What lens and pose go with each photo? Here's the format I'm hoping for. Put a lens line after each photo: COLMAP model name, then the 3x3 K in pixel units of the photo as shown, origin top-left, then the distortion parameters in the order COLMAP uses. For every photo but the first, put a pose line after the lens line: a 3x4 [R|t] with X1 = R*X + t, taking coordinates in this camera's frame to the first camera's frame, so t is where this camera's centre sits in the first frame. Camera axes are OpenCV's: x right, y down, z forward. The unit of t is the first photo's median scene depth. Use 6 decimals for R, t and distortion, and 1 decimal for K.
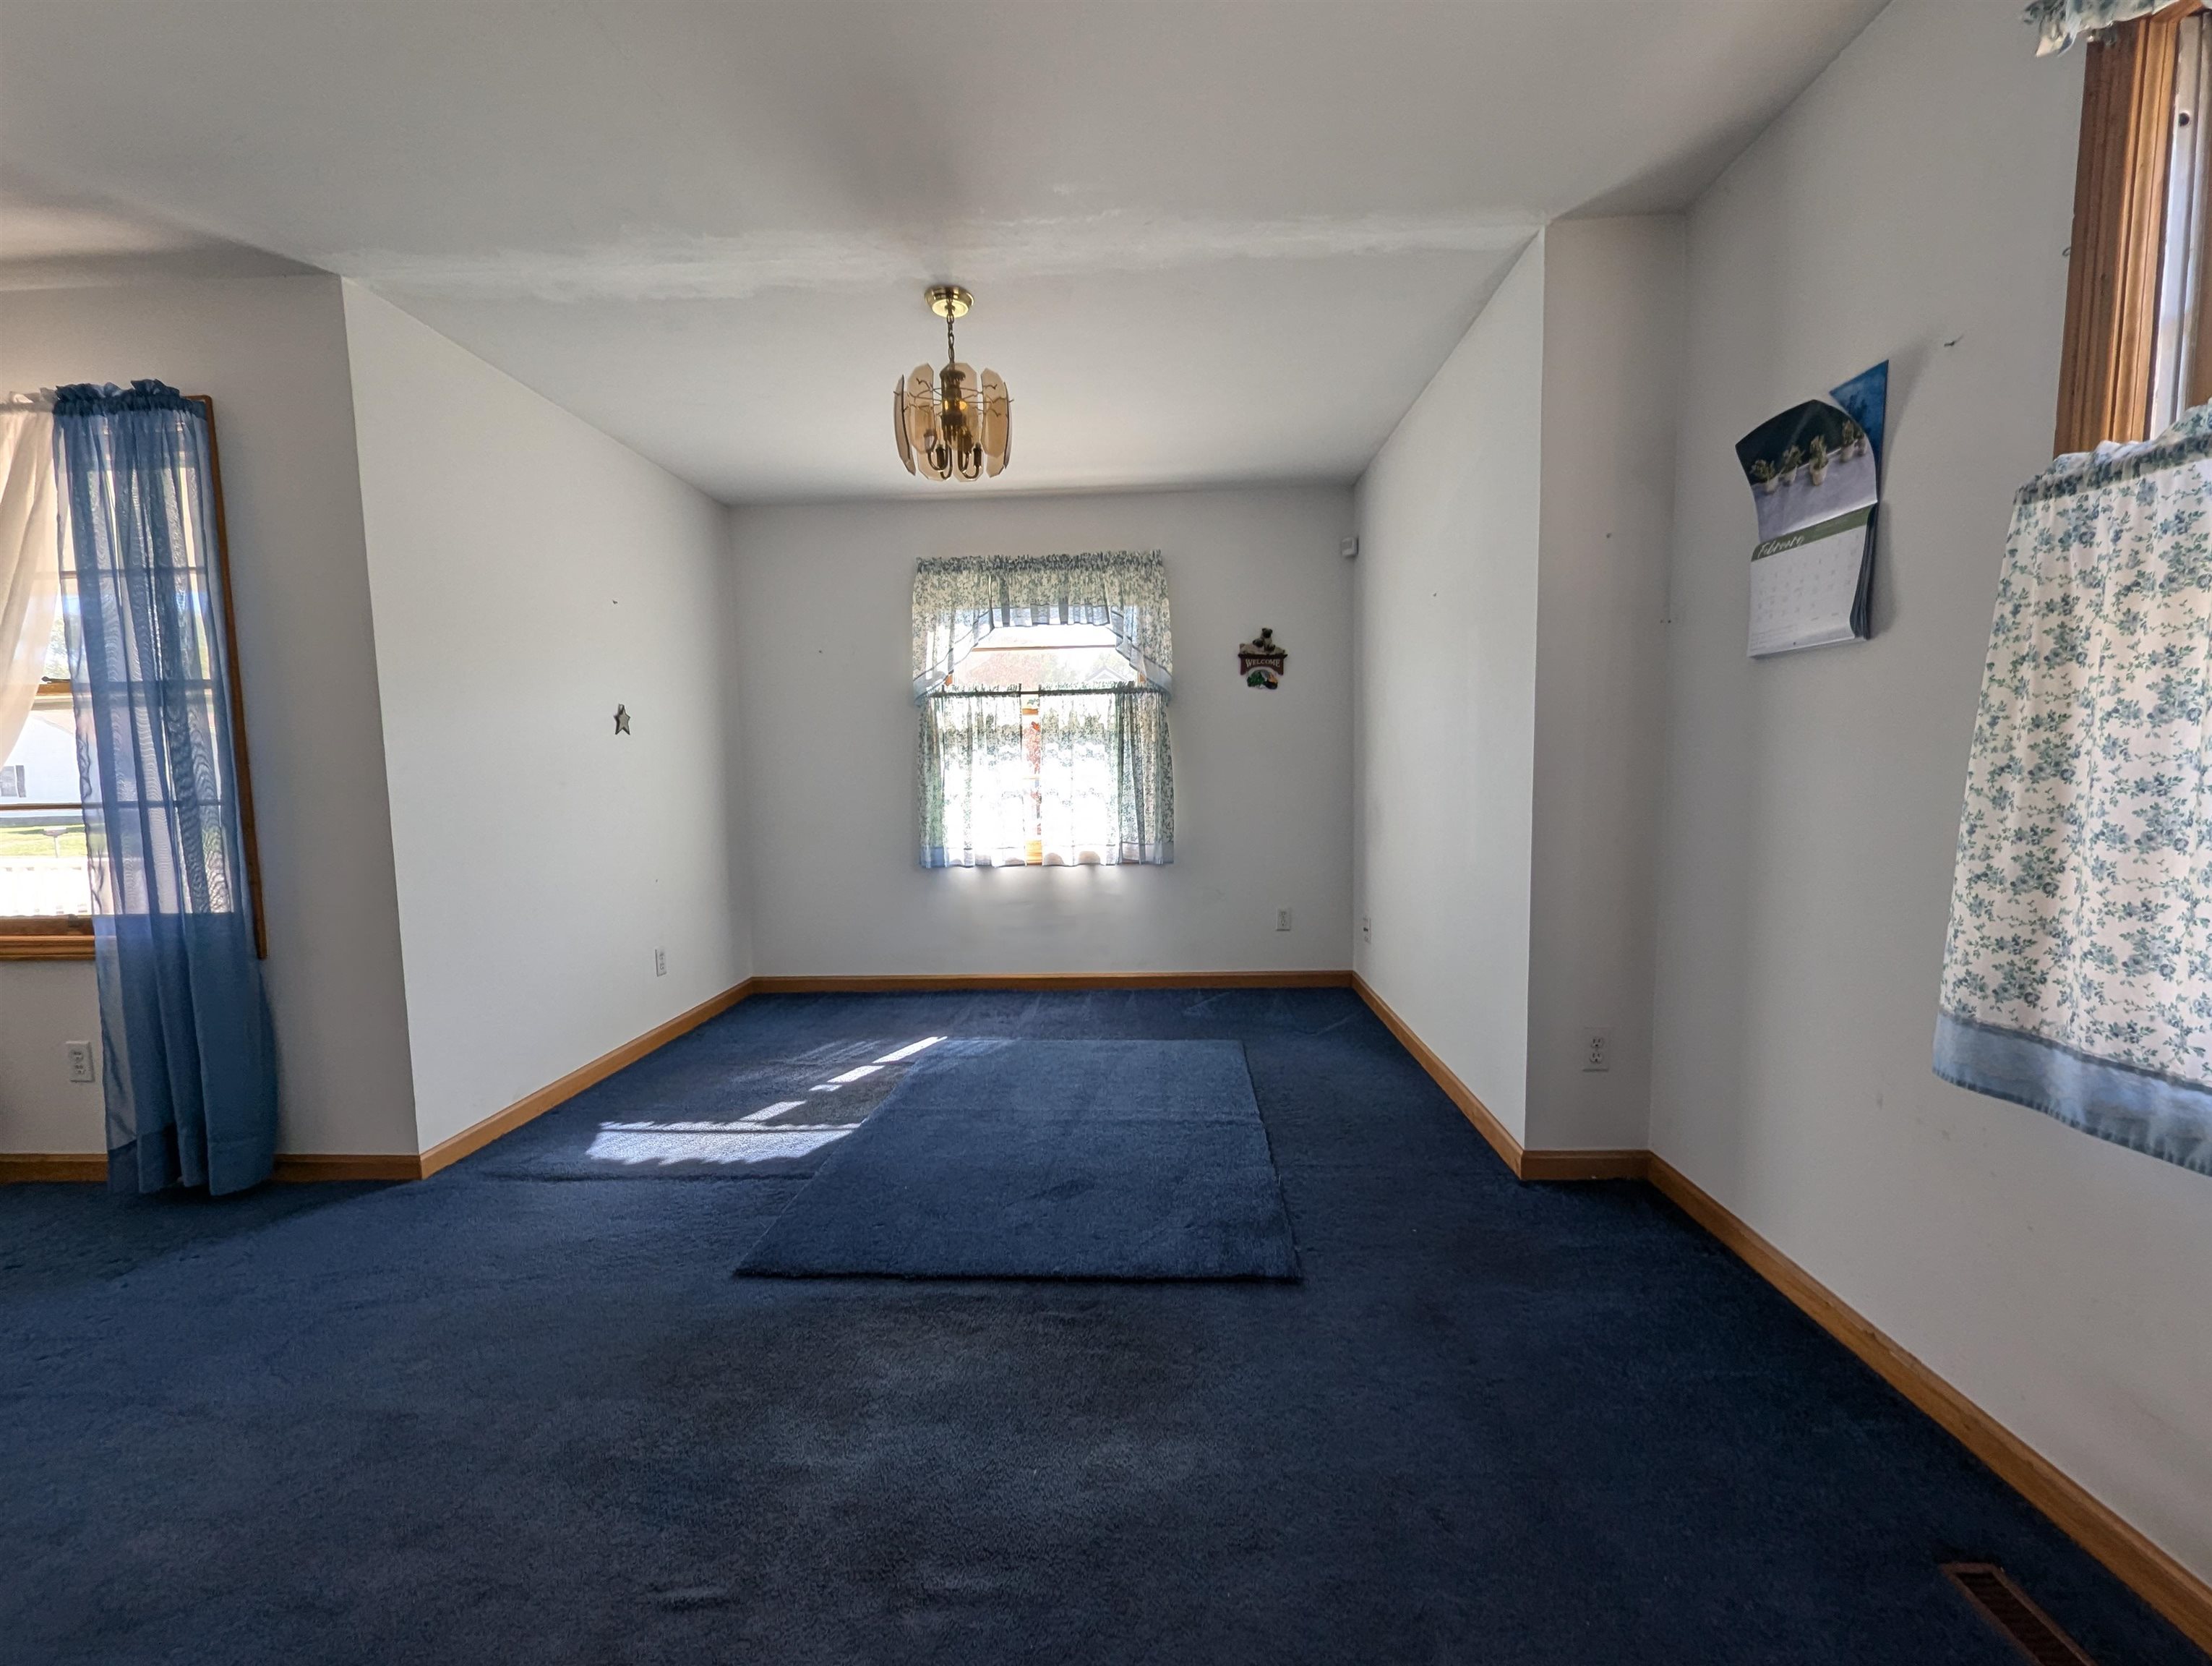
lens RADIAL K [[910.8, 0, 1106.0], [0, 910.8, 833.0], [0, 0, 1]] dist [-0.001727, -0.000725]
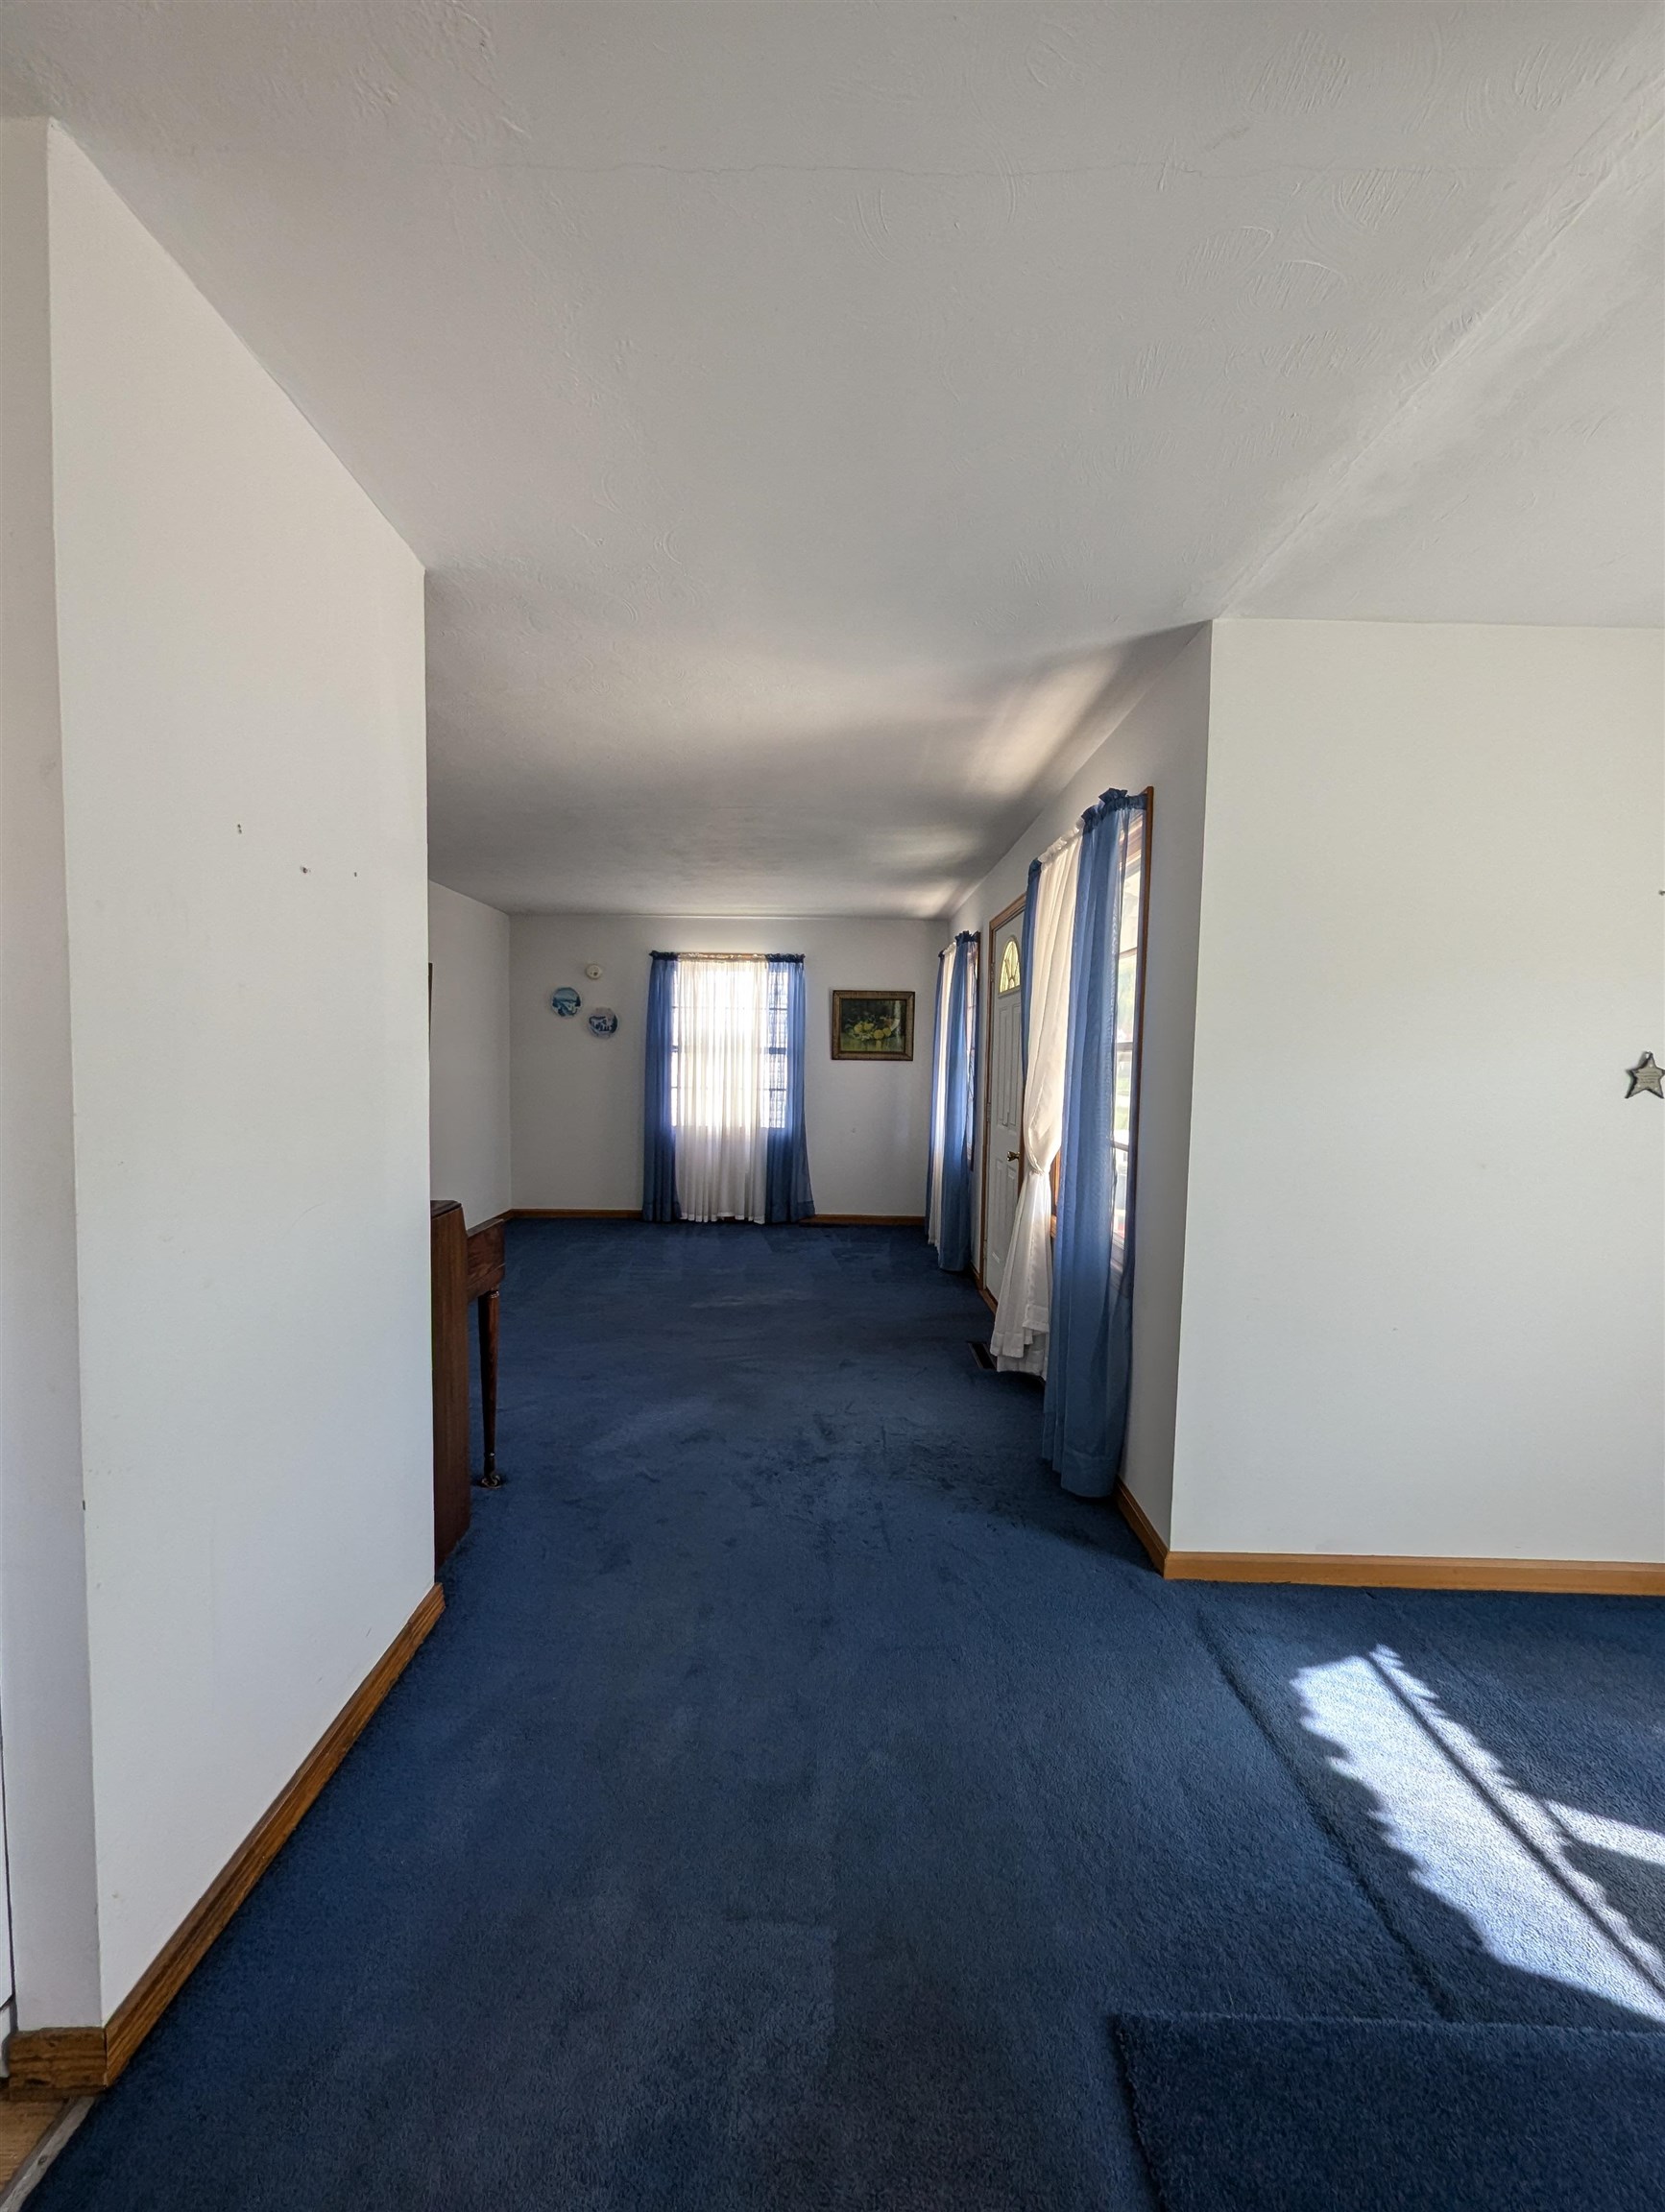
lens RADIAL K [[910.8, 0, 839.7], [0, 910.8, 1114.1], [0, 0, 1]] dist [-0.001727, -0.000725]
pose [[0.055270, 0.072496, -0.995836, 0.110648], [-0.107845, 0.991959, 0.066228, -0.106324], [0.992630, 0.103736, 0.062644, 0.536866]]
